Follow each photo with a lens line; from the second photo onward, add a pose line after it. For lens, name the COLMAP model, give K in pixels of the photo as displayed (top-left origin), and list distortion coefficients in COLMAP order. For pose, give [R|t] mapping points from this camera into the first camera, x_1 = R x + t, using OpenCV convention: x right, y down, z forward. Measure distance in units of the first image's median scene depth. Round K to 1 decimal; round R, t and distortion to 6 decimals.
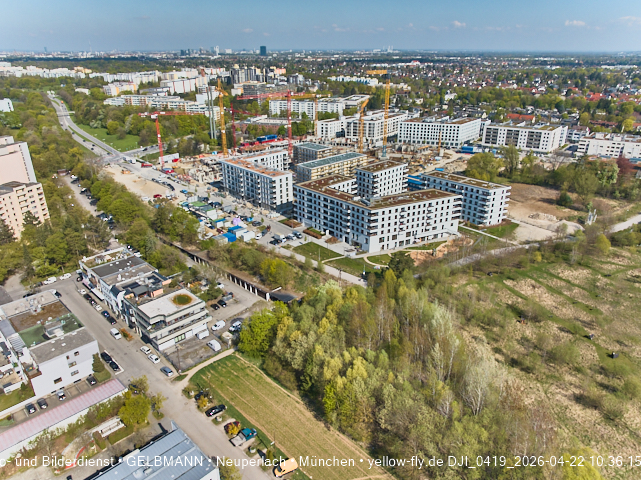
lens RADIAL K [[451.9, 0, 320.5], [0, 451.9, 240.0], [0, 0, 1]] dist [-0.022032, 0.004373]
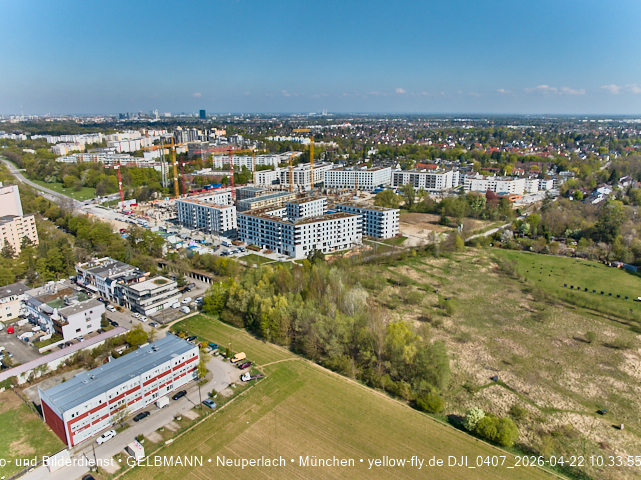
lens RADIAL K [[451.9, 0, 320.5], [0, 451.9, 240.0], [0, 0, 1]] dist [-0.022032, 0.004373]
pose [[0.991388, -0.036273, 0.125836, 0.006946], [0.051738, 0.991194, -0.121895, 0.072997], [-0.120306, 0.127356, 0.984534, -0.173271]]
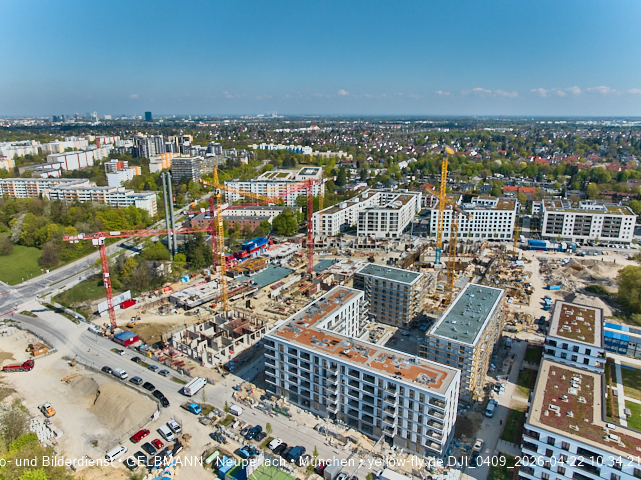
lens RADIAL K [[451.9, 0, 320.5], [0, 451.9, 240.0], [0, 0, 1]] dist [-0.022032, 0.004373]
pose [[0.968941, -0.067343, 0.237947, -0.197994], [0.097440, 0.988332, -0.117070, -0.154286], [-0.227286, 0.136619, 0.964197, 0.355378]]
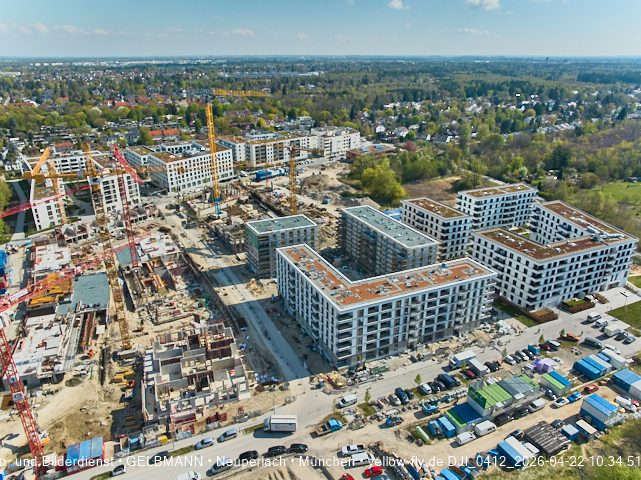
lens RADIAL K [[451.9, 0, 320.5], [0, 451.9, 240.0], [0, 0, 1]] dist [-0.022032, 0.004373]
pose [[0.308129, -0.363794, 0.879040, -0.426278], [0.373104, 0.896183, 0.240105, -0.252457], [-0.875129, 0.253989, 0.411872, 0.583446]]
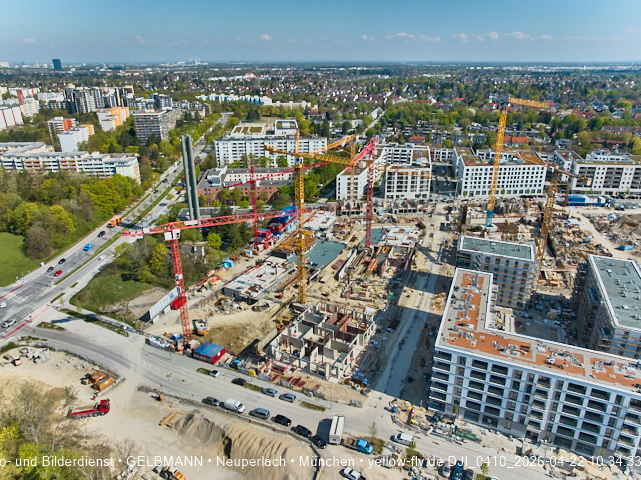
lens RADIAL K [[451.9, 0, 320.5], [0, 451.9, 240.0], [0, 0, 1]] dist [-0.022032, 0.004373]
pose [[0.918272, -0.149981, 0.366446, -0.321527], [0.158080, 0.987394, 0.007996, -0.205716], [-0.363026, 0.050585, 0.930405, 0.474692]]
